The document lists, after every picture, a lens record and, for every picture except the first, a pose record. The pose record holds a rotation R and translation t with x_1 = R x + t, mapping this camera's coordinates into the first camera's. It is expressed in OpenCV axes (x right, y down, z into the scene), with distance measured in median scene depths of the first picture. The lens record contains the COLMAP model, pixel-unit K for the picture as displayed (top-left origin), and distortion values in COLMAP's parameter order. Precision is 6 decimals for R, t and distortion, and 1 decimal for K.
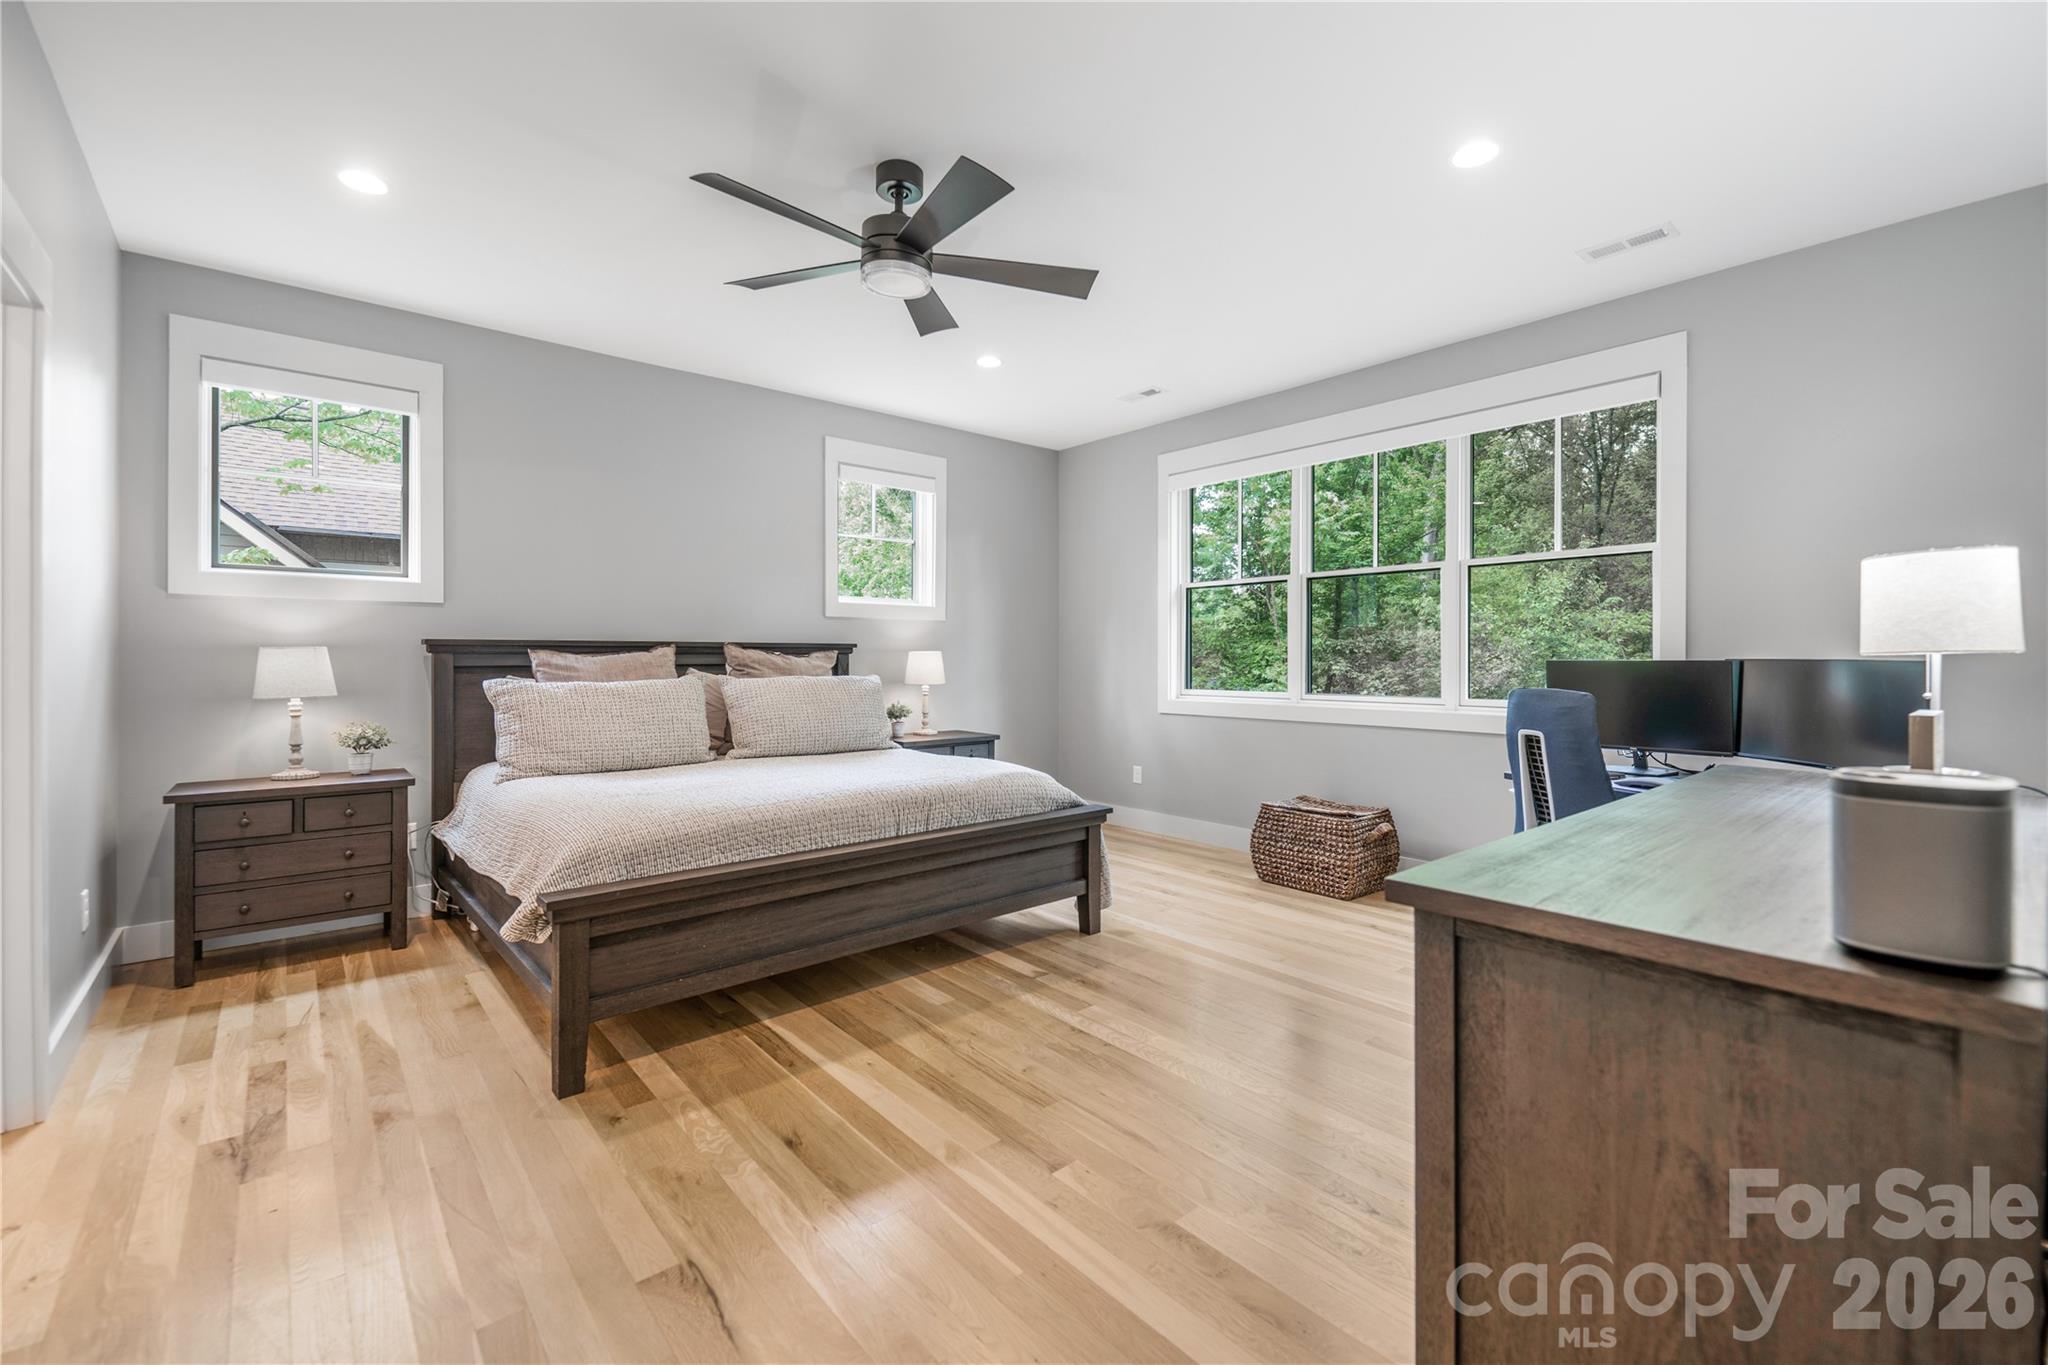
lens RADIAL K [[848.3, 0, 1027.6], [0, 848.3, 667.4], [0, 0, 1]] dist [0.020422, -0.009499]
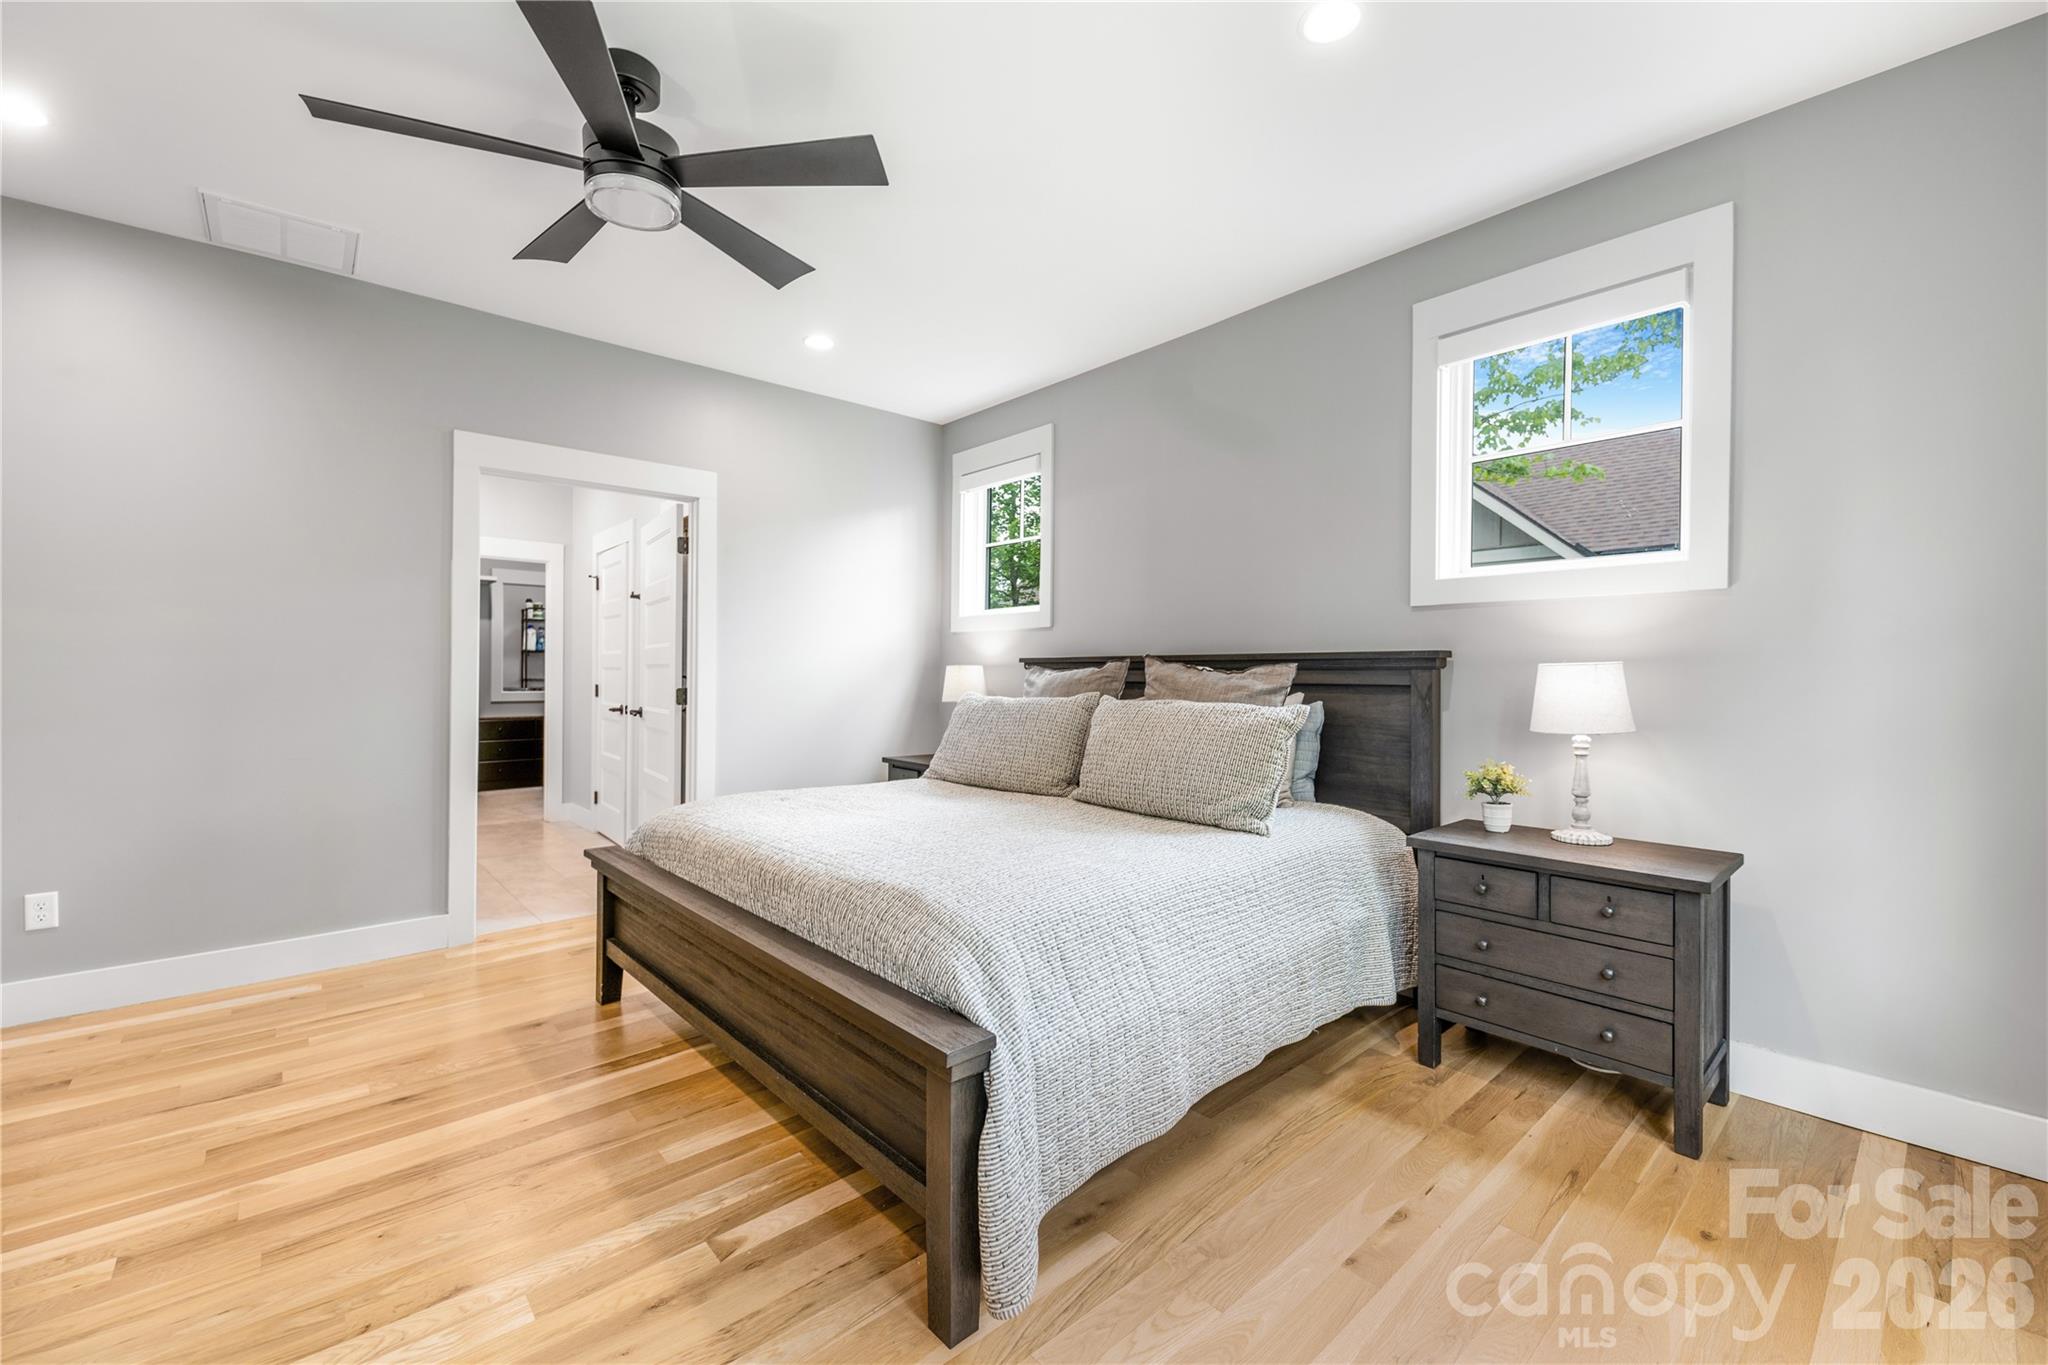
lens RADIAL K [[833.8, 0, 1027.1], [0, 833.8, 666.7], [0, 0, 1]] dist [0.018003, -0.008063]
pose [[0.021705, -0.009312, -0.999721, 0.585338], [-0.018659, 0.999779, -0.009718, -0.012443], [0.999590, 0.018864, 0.021526, 1.218362]]
